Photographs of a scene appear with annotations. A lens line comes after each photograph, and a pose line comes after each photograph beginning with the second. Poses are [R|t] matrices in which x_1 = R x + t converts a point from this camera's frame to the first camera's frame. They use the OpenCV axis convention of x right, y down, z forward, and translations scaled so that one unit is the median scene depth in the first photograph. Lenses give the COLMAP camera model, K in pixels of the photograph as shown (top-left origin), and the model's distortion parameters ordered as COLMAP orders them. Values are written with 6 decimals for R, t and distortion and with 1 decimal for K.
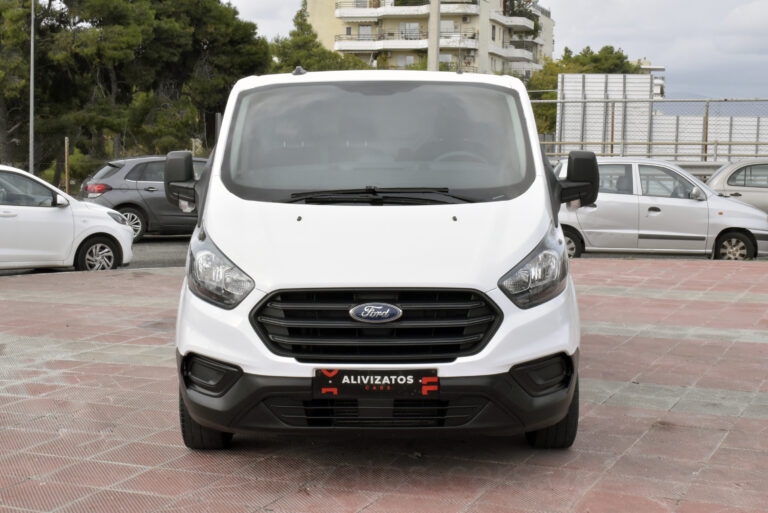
lens RADIAL K [[1250.2, 0, 382.3], [0, 1250.2, 254.4], [0, 0, 1]] dist [-0.016156, 0.000000]
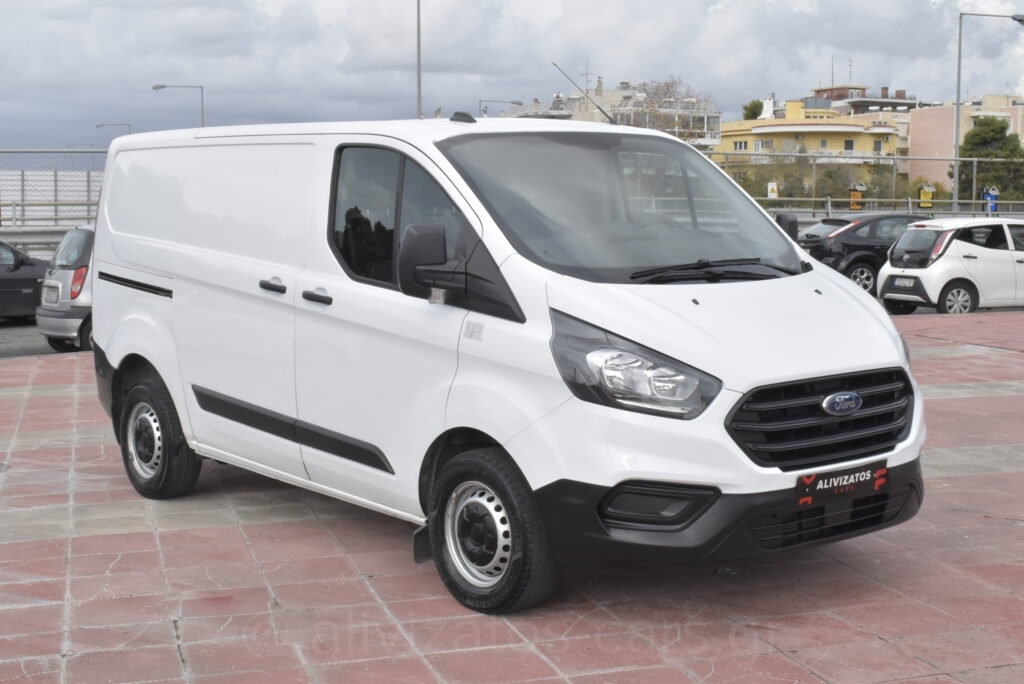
lens RADIAL K [[1495.8, 0, 515.7], [0, 1495.8, 347.2], [0, 0, 1]] dist [0.030999, 0.000000]
pose [[0.773938, -0.075163, 0.628784, -0.825565], [0.070139, 0.996996, 0.032848, -0.041939], [-0.629365, 0.018680, 0.776886, 0.330720]]
